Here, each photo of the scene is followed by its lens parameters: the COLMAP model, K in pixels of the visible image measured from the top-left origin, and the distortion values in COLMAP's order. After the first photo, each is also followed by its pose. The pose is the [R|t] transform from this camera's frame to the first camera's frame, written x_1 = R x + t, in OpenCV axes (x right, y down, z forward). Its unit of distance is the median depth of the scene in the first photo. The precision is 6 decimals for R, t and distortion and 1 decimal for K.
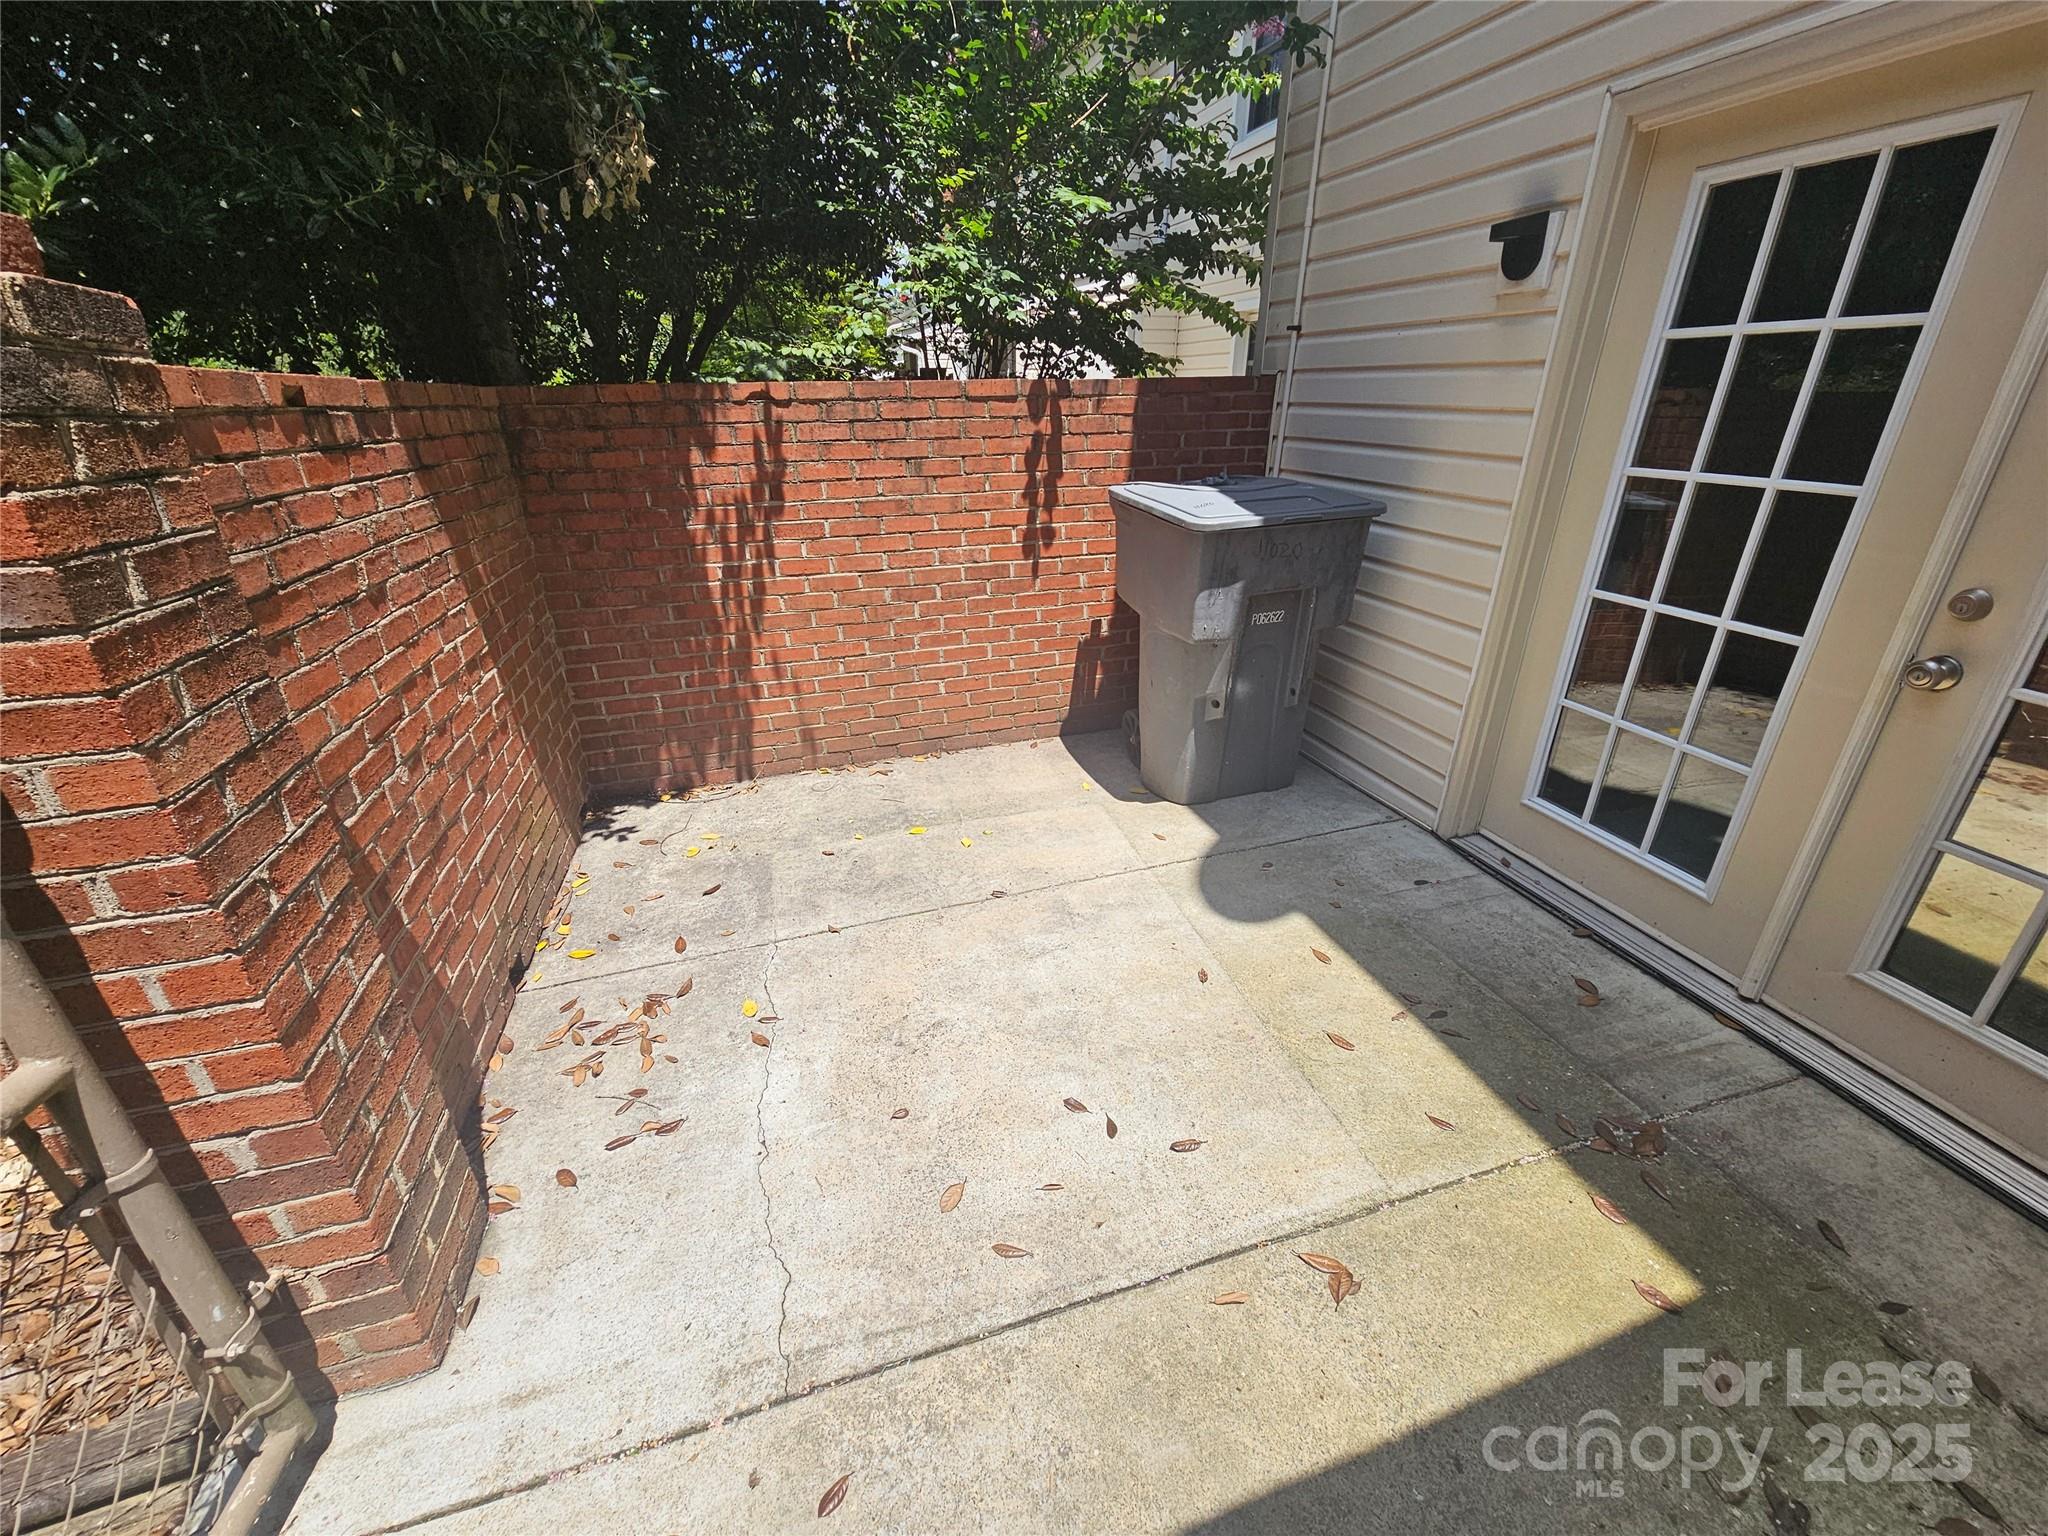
lens RADIAL K [[836.9, 0, 1009.6], [0, 836.9, 766.3], [0, 0, 1]] dist [-0.003671, 0.001204]
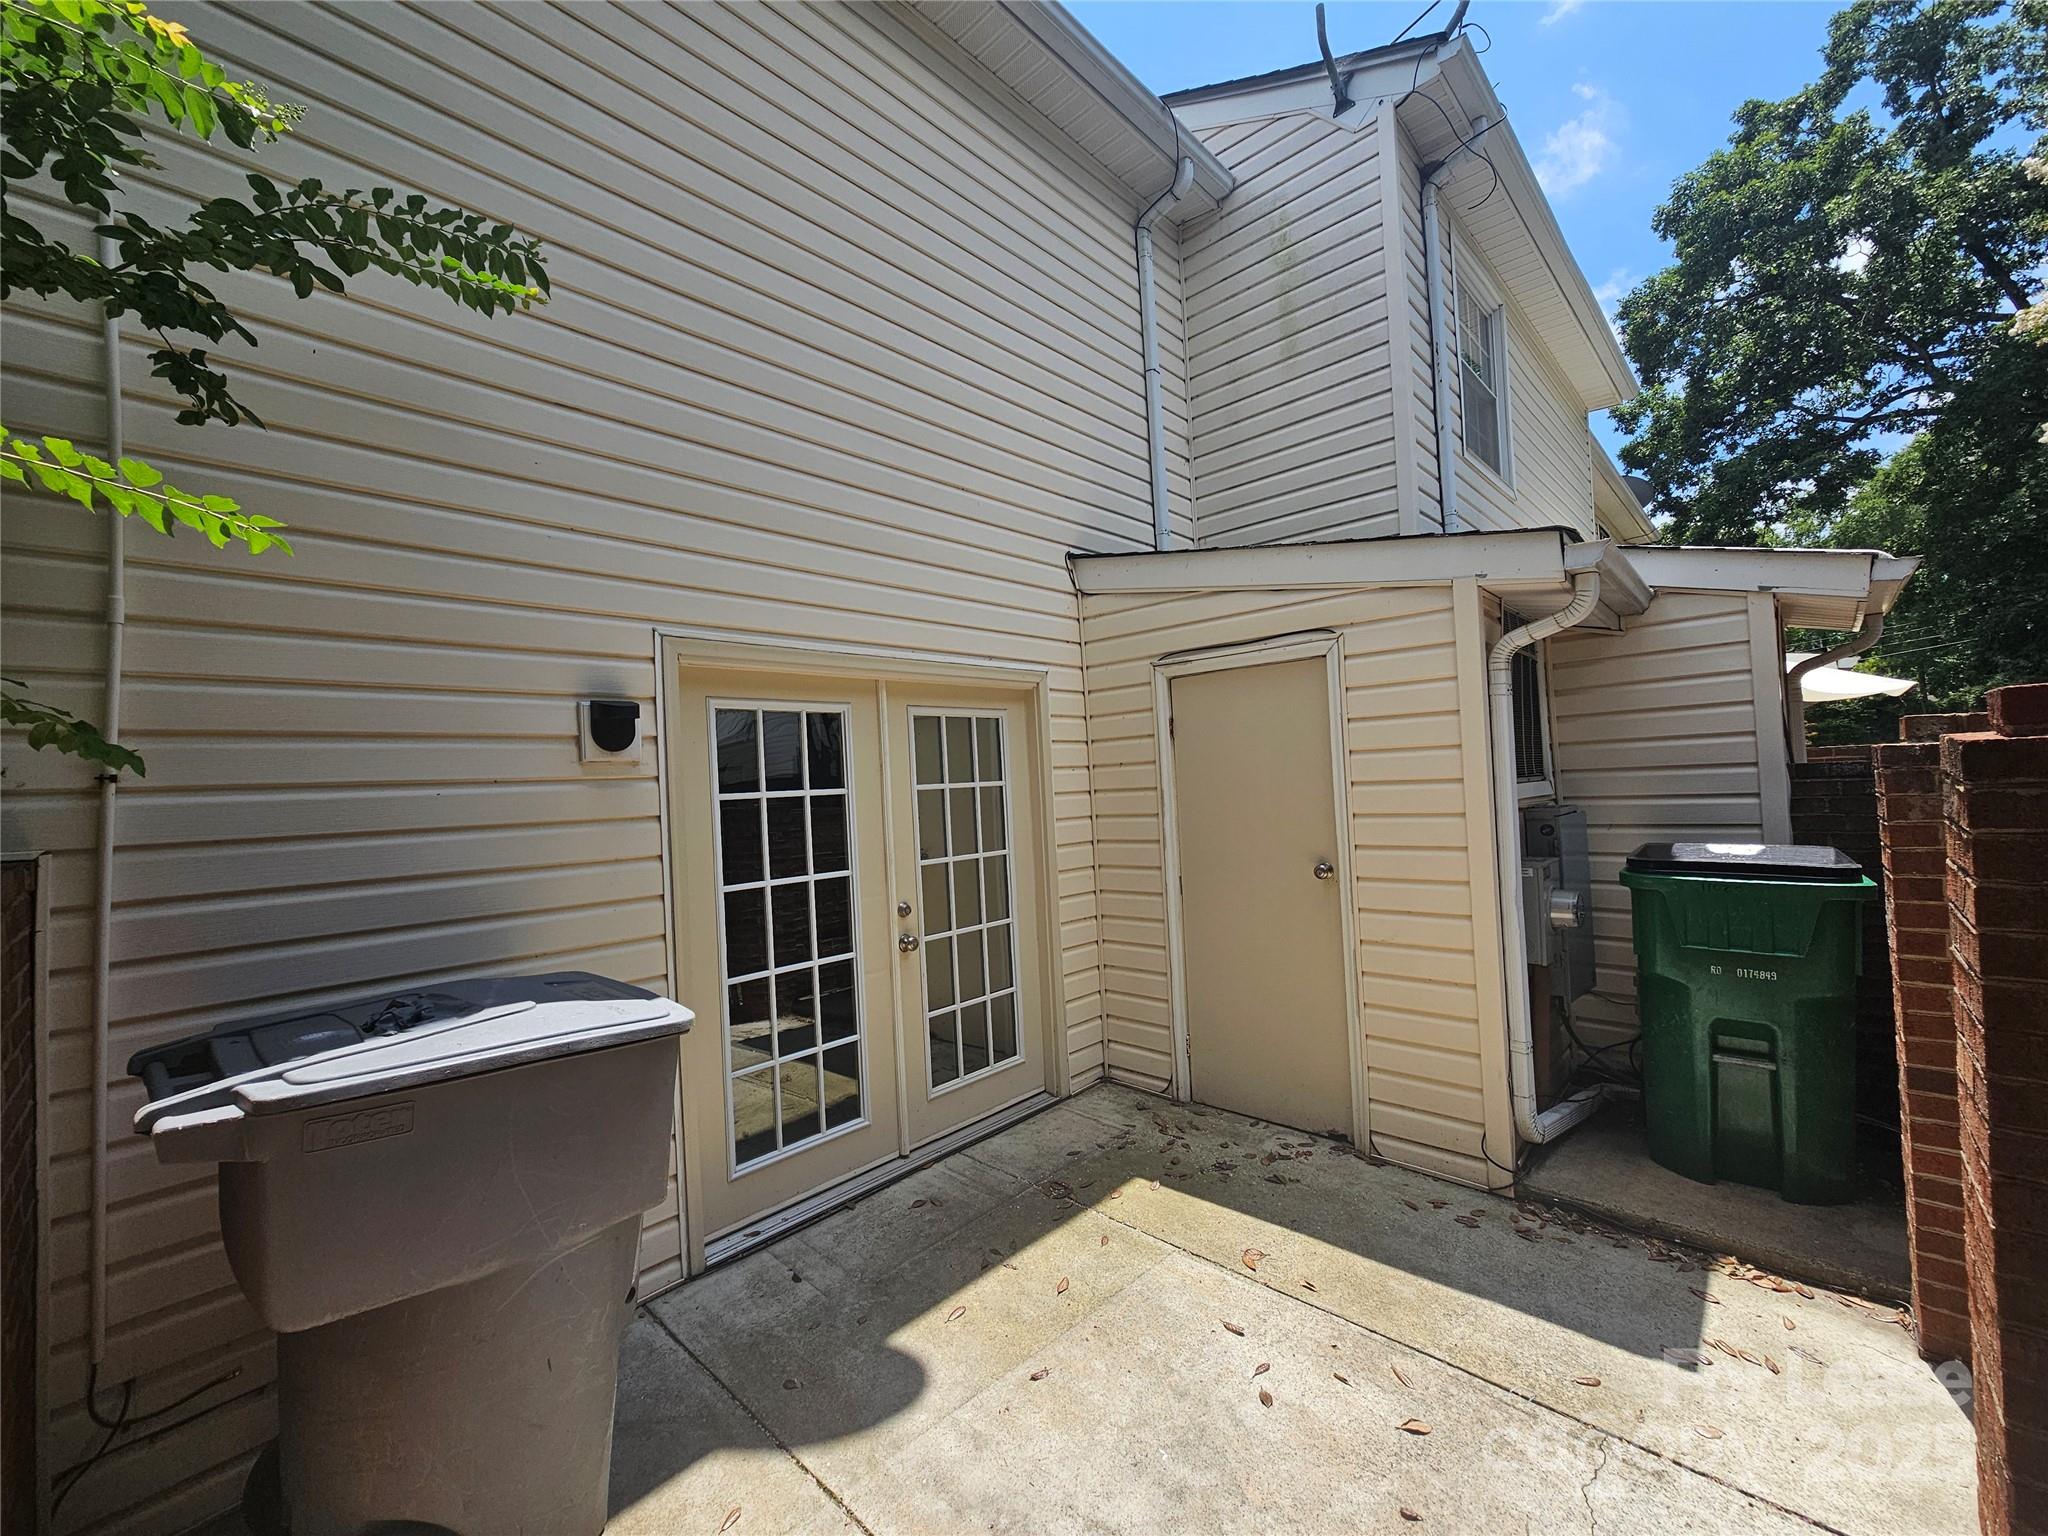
lens RADIAL K [[836.9, 0, 1011.8], [0, 836.9, 769.4], [0, 0, 1]] dist [-0.003671, 0.001204]
pose [[-0.506124, 0.047474, 0.861153, -0.634767], [0.400746, 0.897095, 0.186074, -0.585832], [-0.763702, 0.439280, -0.473066, 1.192088]]
